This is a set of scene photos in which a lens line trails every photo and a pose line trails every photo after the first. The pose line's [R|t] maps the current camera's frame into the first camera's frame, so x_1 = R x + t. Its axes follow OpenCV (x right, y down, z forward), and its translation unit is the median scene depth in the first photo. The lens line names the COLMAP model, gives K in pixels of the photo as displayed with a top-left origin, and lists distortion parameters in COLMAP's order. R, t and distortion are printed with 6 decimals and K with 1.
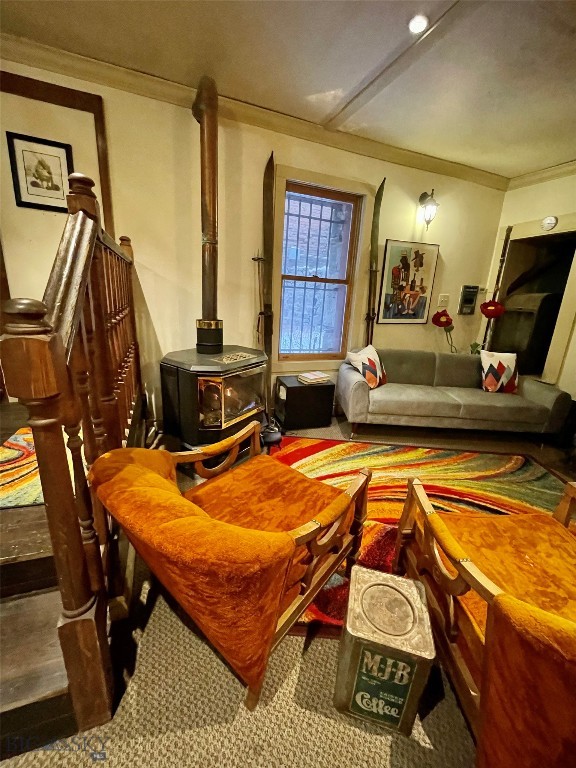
lens RADIAL K [[308.8, 0, 287.4], [0, 308.8, 383.2], [0, 0, 1]] dist [-0.002547, -0.001438]
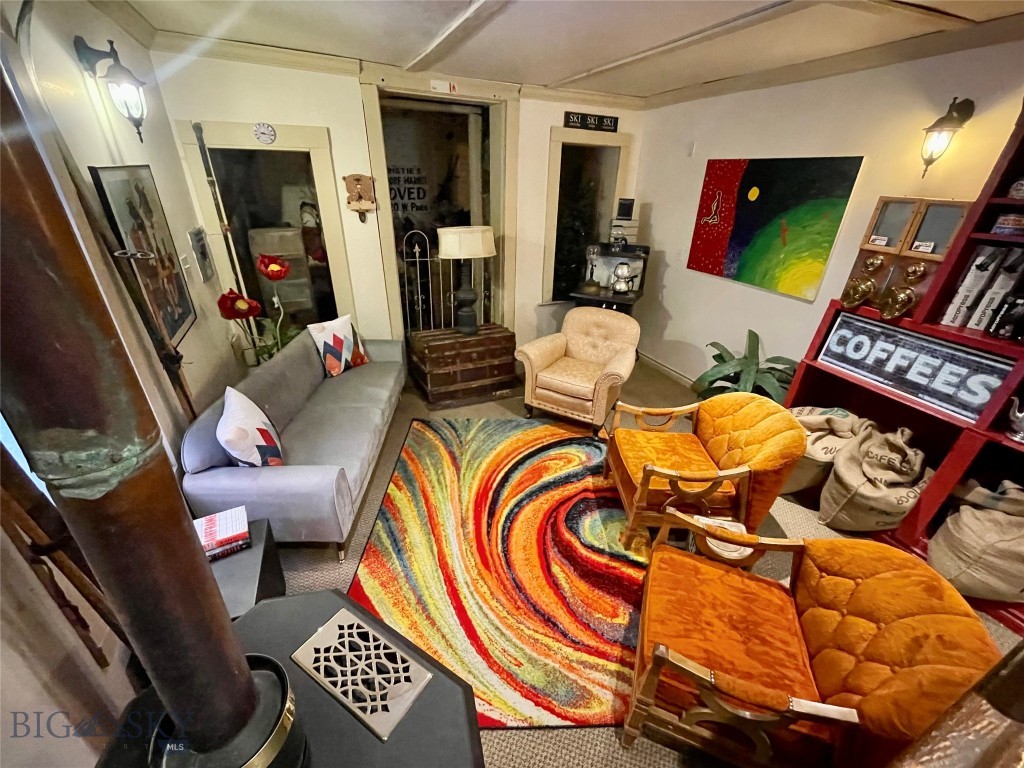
lens RADIAL K [[411.7, 0, 509.6], [0, 411.7, 380.7], [0, 0, 1]] dist [-0.002547, -0.001438]
pose [[-0.056300, -0.498223, 0.865219, -0.272439], [0.242711, 0.833768, 0.495905, -0.377949], [-0.968464, 0.237918, 0.073984, 0.523197]]
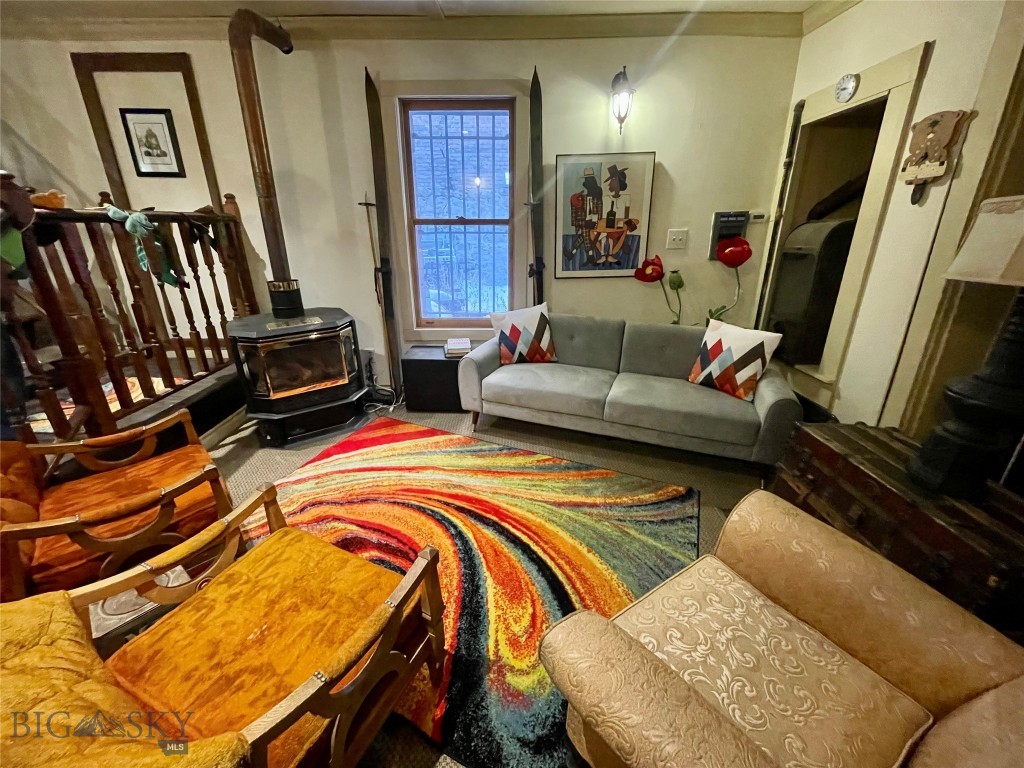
lens RADIAL K [[411.7, 0, 506.4], [0, 411.7, 383.1], [0, 0, 1]] dist [-0.002547, -0.001438]
pose [[0.926649, 0.077221, -0.367911, 0.624282], [-0.051166, 0.995475, 0.080071, -0.025946], [0.372430, -0.055373, 0.926407, 0.075630]]
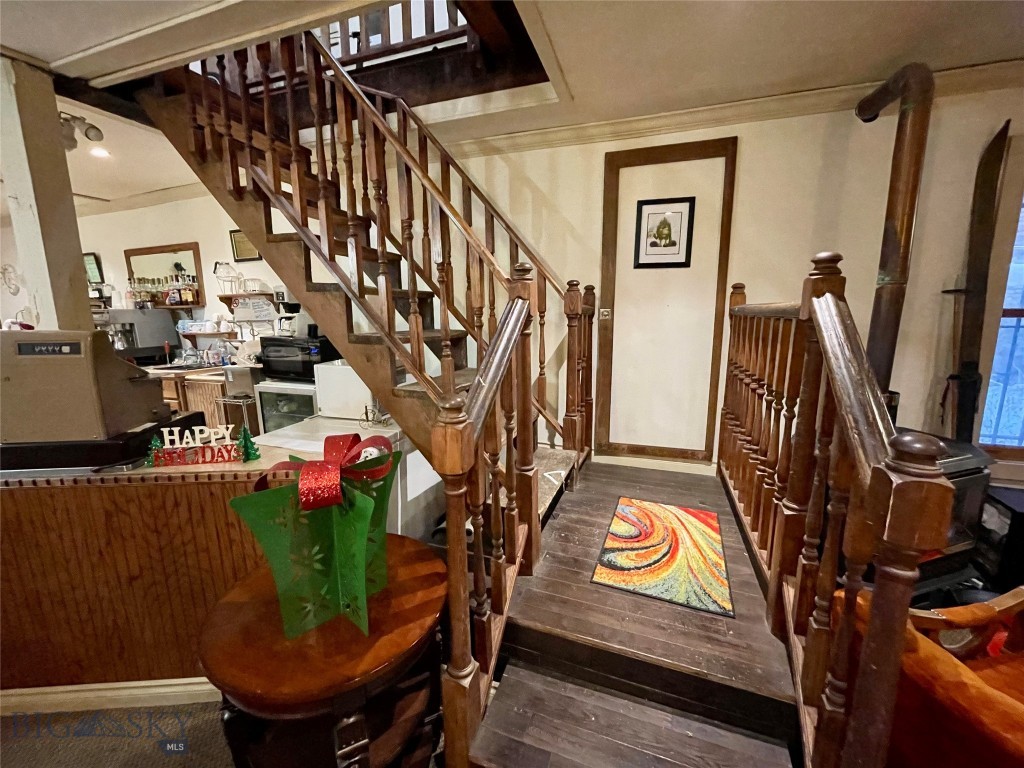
lens RADIAL K [[411.7, 0, 515.6], [0, 411.7, 384.9], [0, 0, 1]] dist [-0.002547, -0.001438]
pose [[0.753559, 0.050034, -0.655473, -0.191202], [-0.134277, 0.987792, -0.078969, -0.032934], [0.643520, 0.147523, 0.751079, -0.132283]]
